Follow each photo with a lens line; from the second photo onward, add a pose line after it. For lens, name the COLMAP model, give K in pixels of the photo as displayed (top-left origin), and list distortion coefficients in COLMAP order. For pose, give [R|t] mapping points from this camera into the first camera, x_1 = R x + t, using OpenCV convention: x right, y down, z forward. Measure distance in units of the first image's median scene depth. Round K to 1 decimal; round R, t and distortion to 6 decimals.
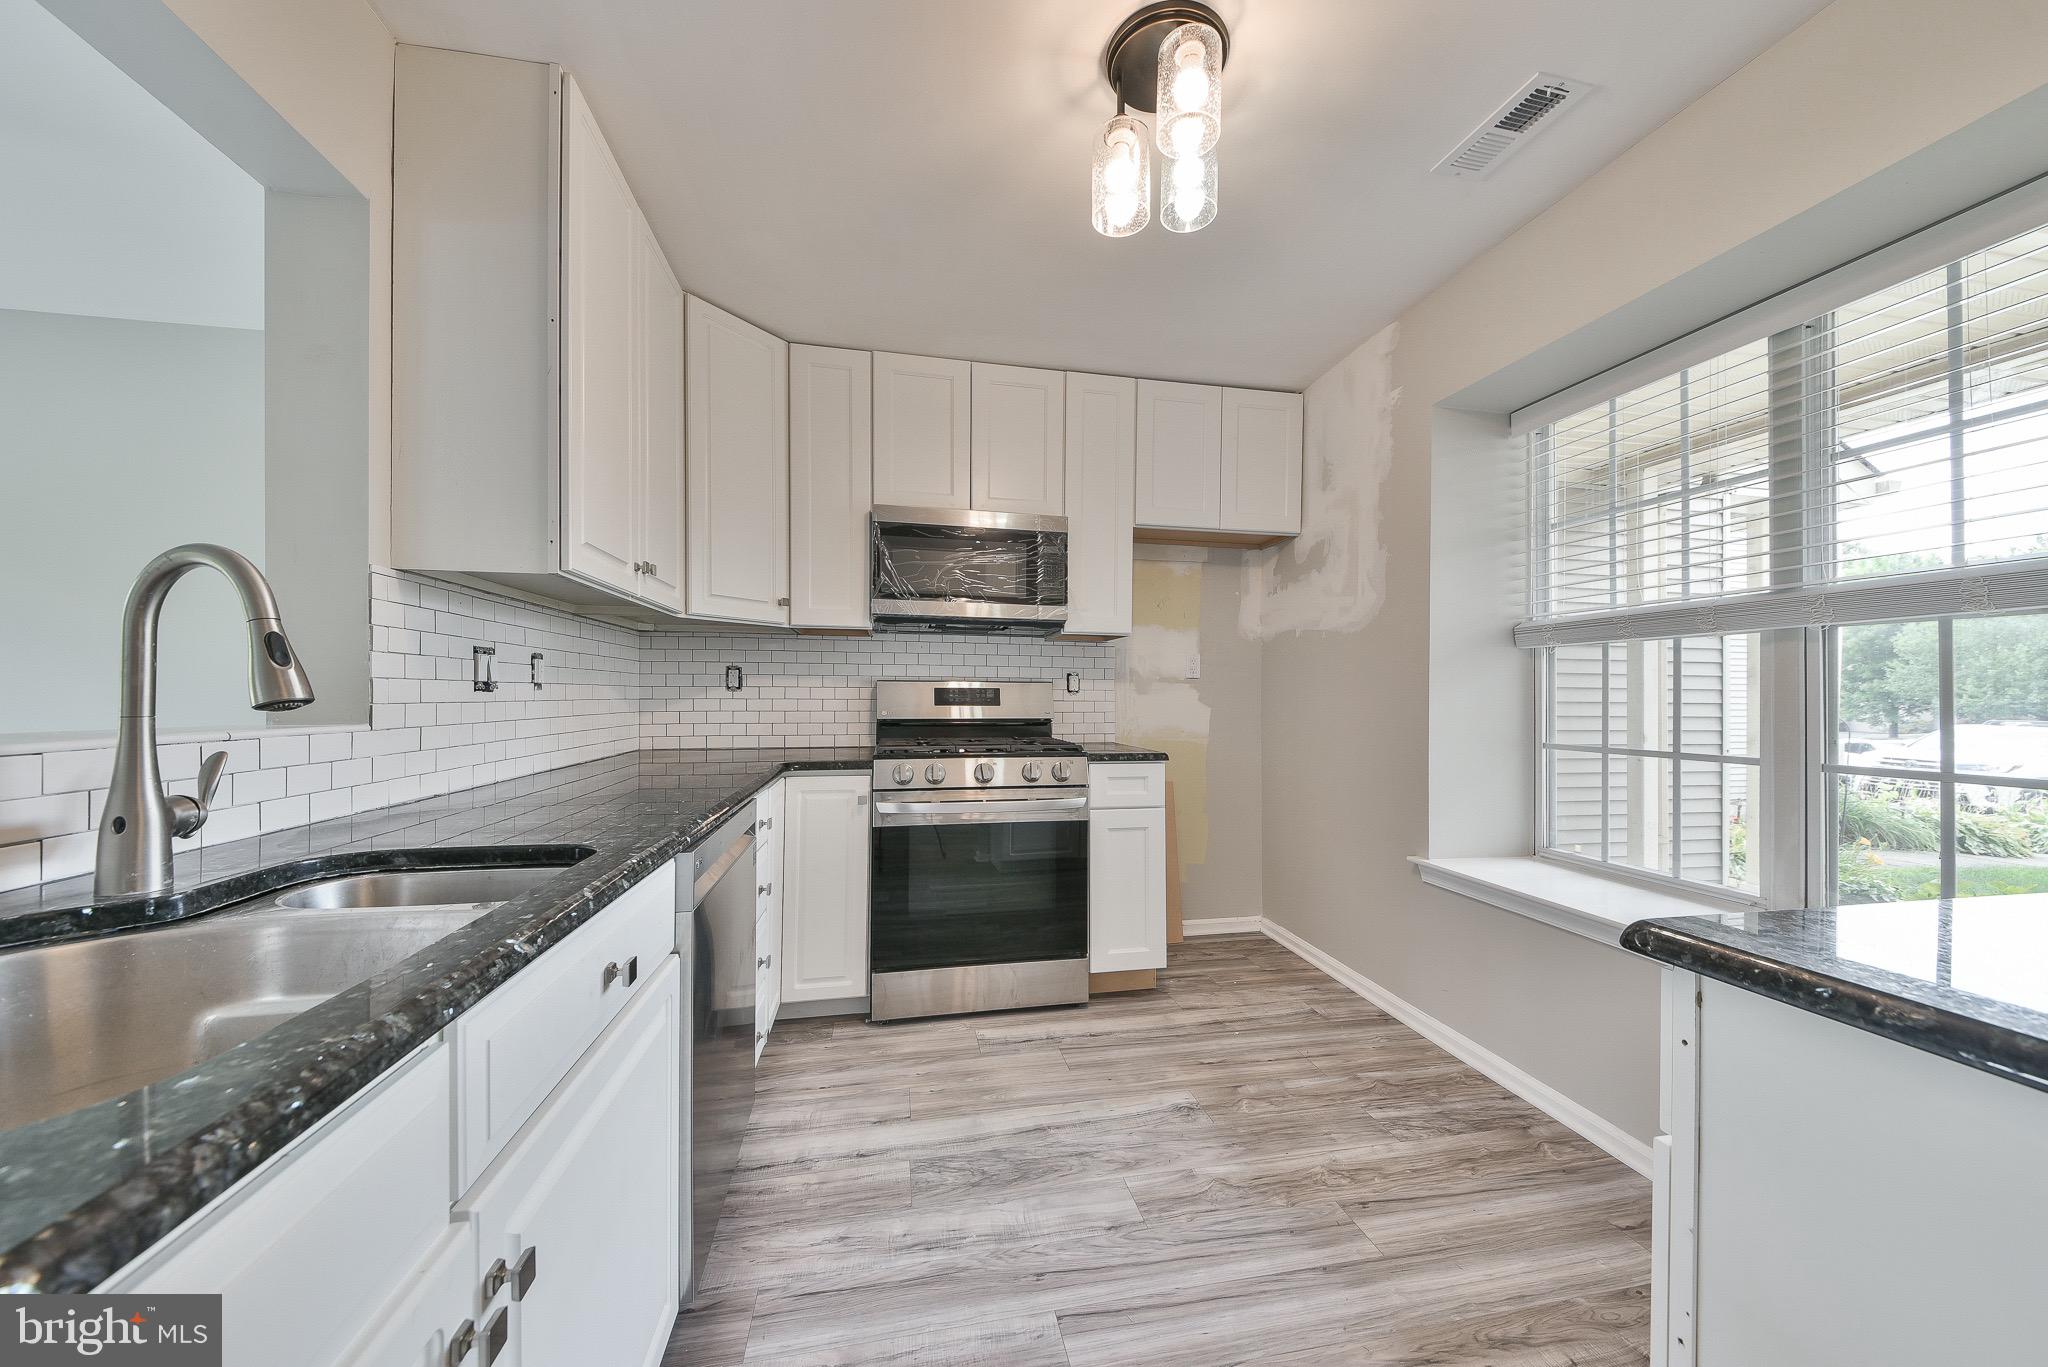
lens RADIAL K [[730.2, 0, 1014.7], [0, 730.2, 690.0], [0, 0, 1]] dist [0.034099, -0.018263]
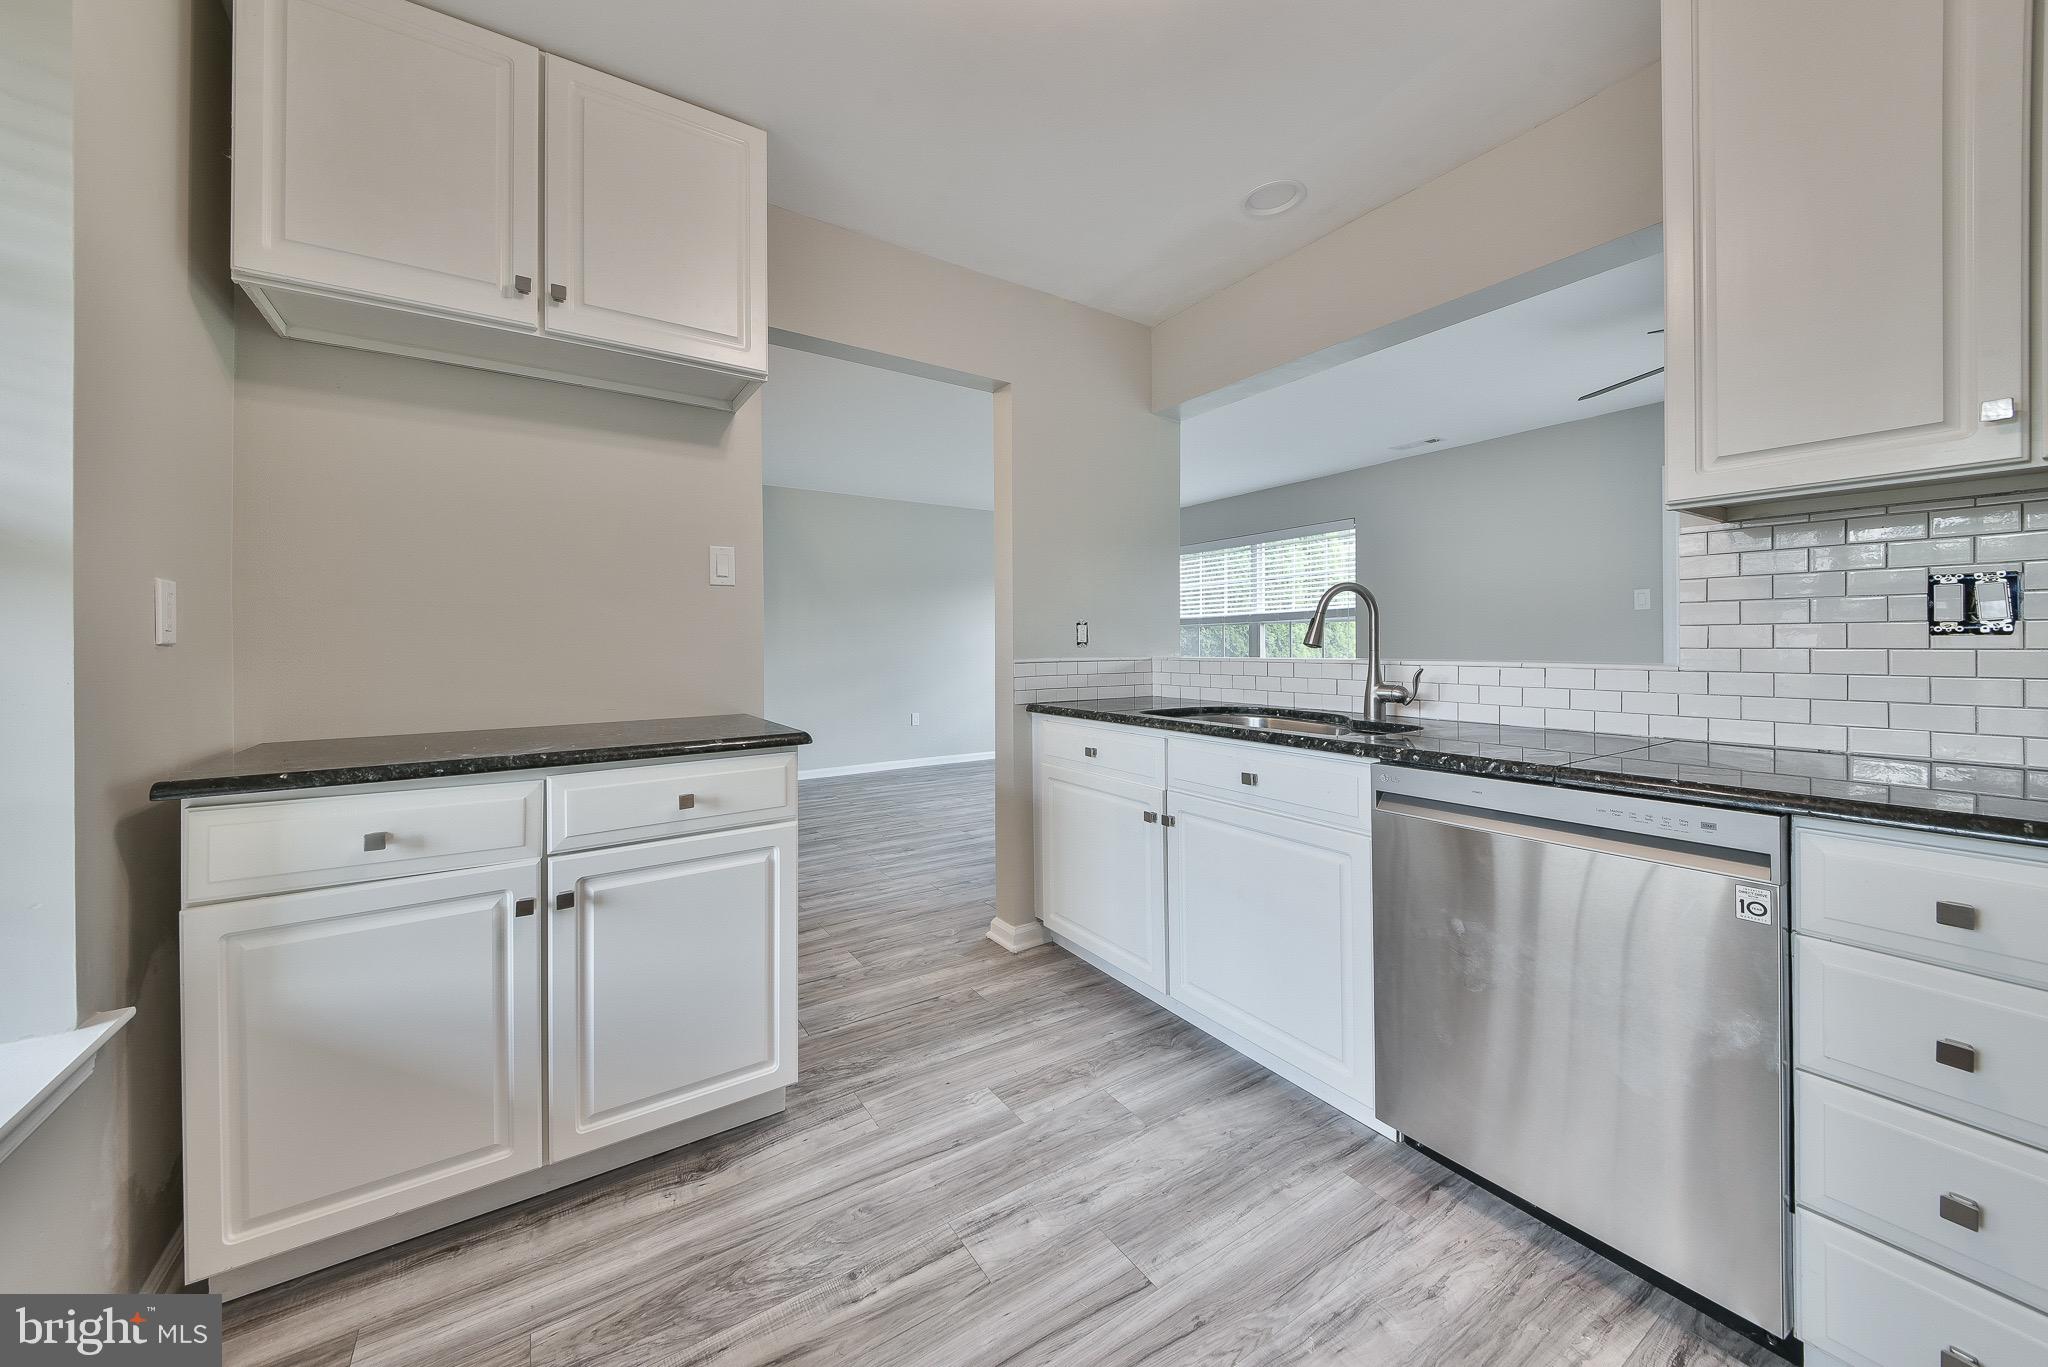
lens RADIAL K [[733.1, 0, 1015.7], [0, 733.1, 645.9], [0, 0, 1]] dist [-0.000071, 0.000081]
pose [[-0.920135, 0.001112, -0.391600, 0.290212], [0.002841, 0.999989, -0.003835, 0.008737], [0.391592, -0.004641, -0.920127, 0.885700]]
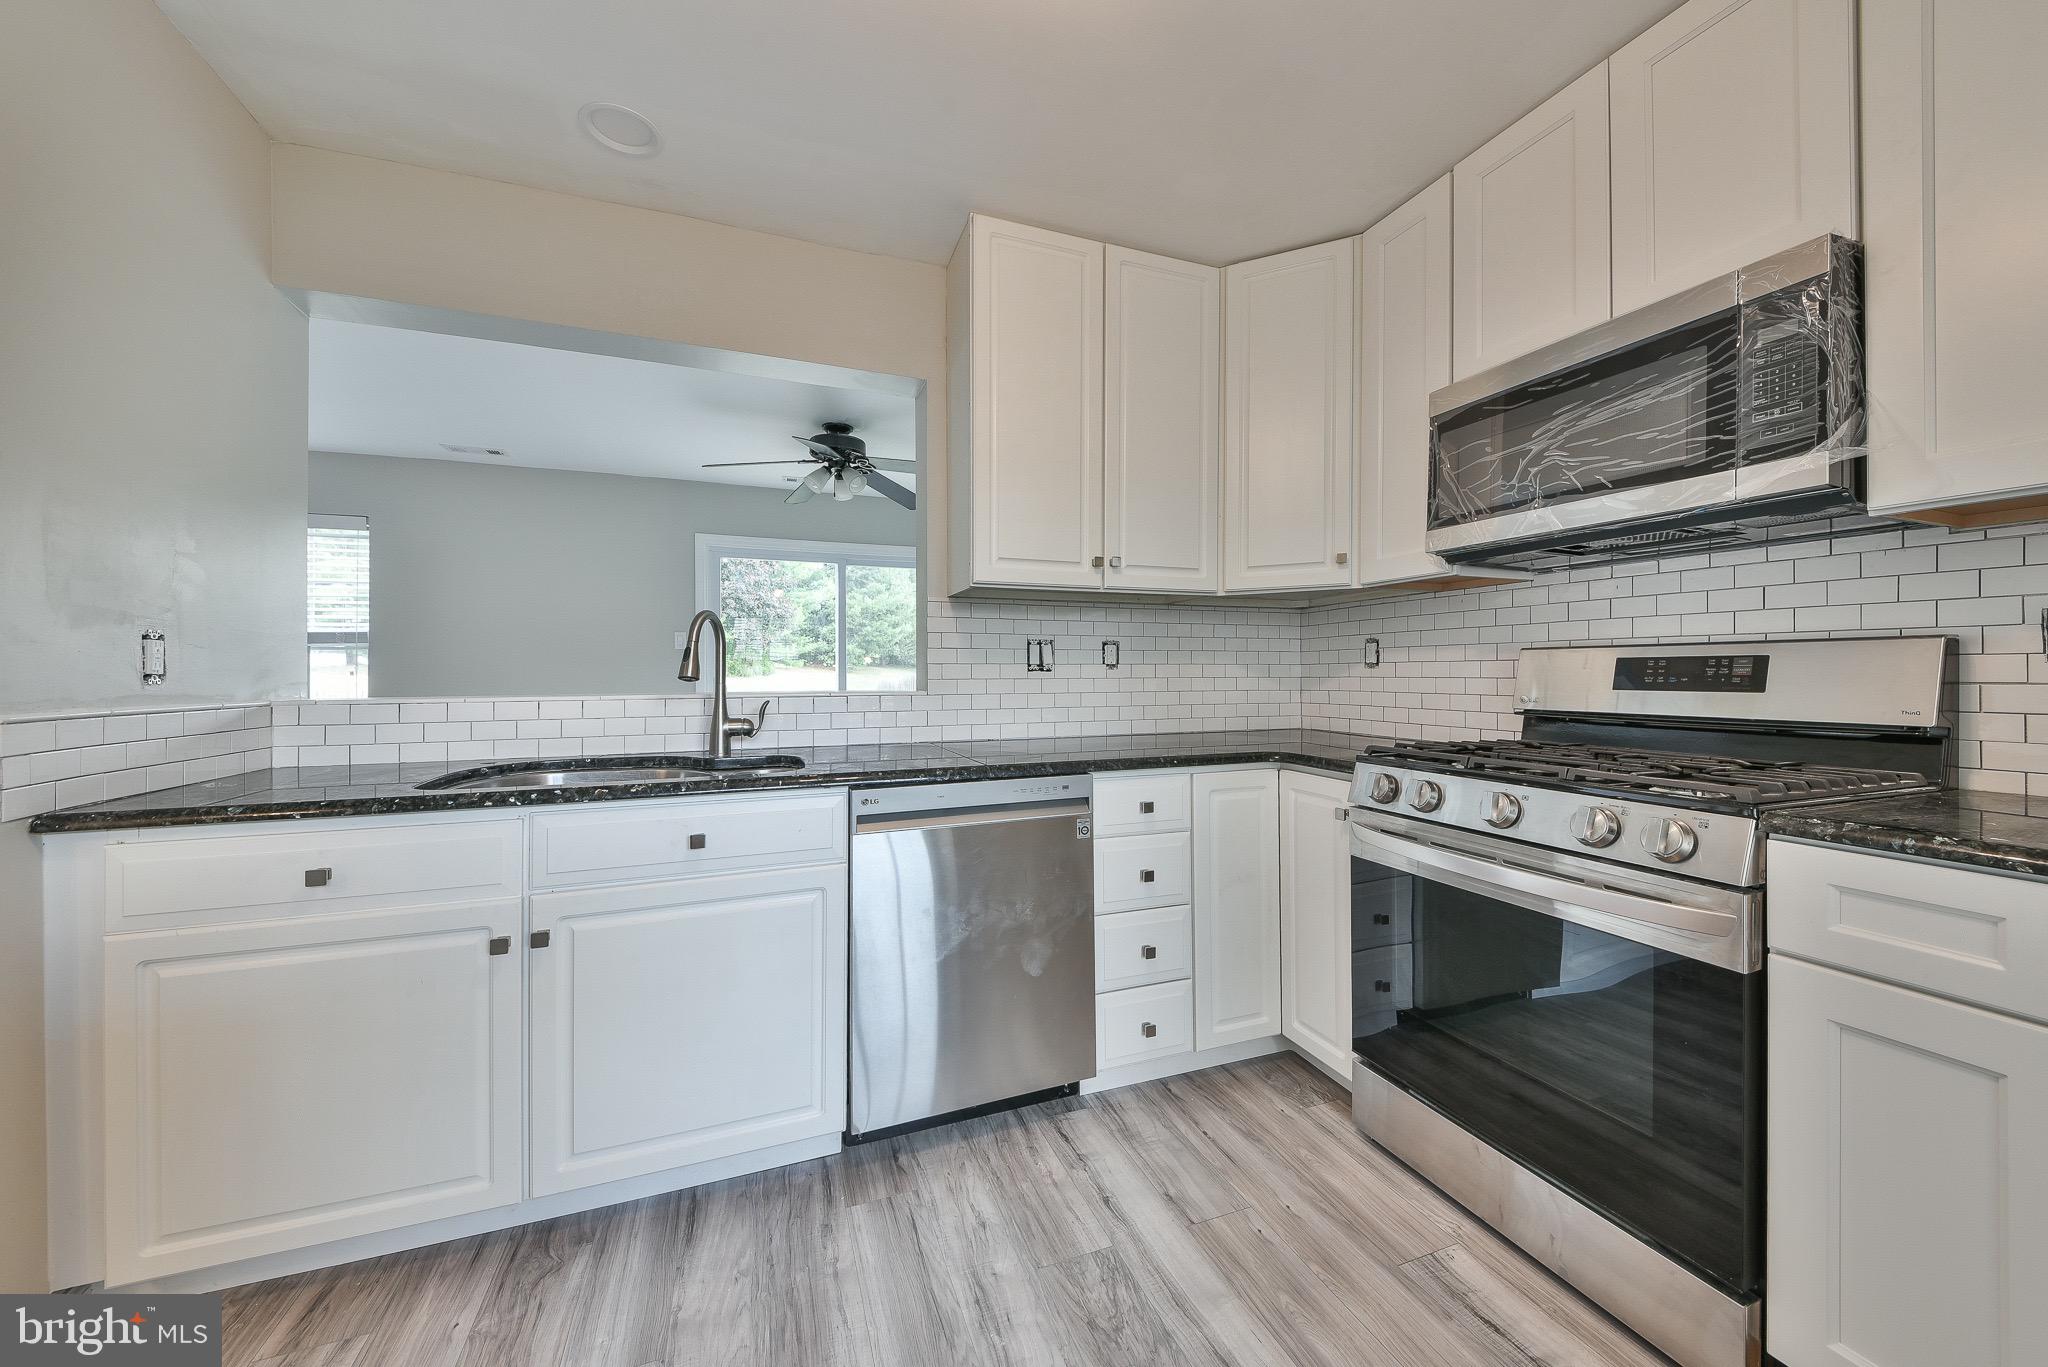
lens RADIAL K [[725.0, 0, 1009.5], [0, 725.0, 670.0], [0, 0, 1]] dist [0.033199, -0.009978]
pose [[0.165049, -0.010540, -0.986229, 0.419161], [0.010602, 0.999904, -0.008912, 0.007395], [0.986228, -0.008985, 0.165145, 0.494220]]
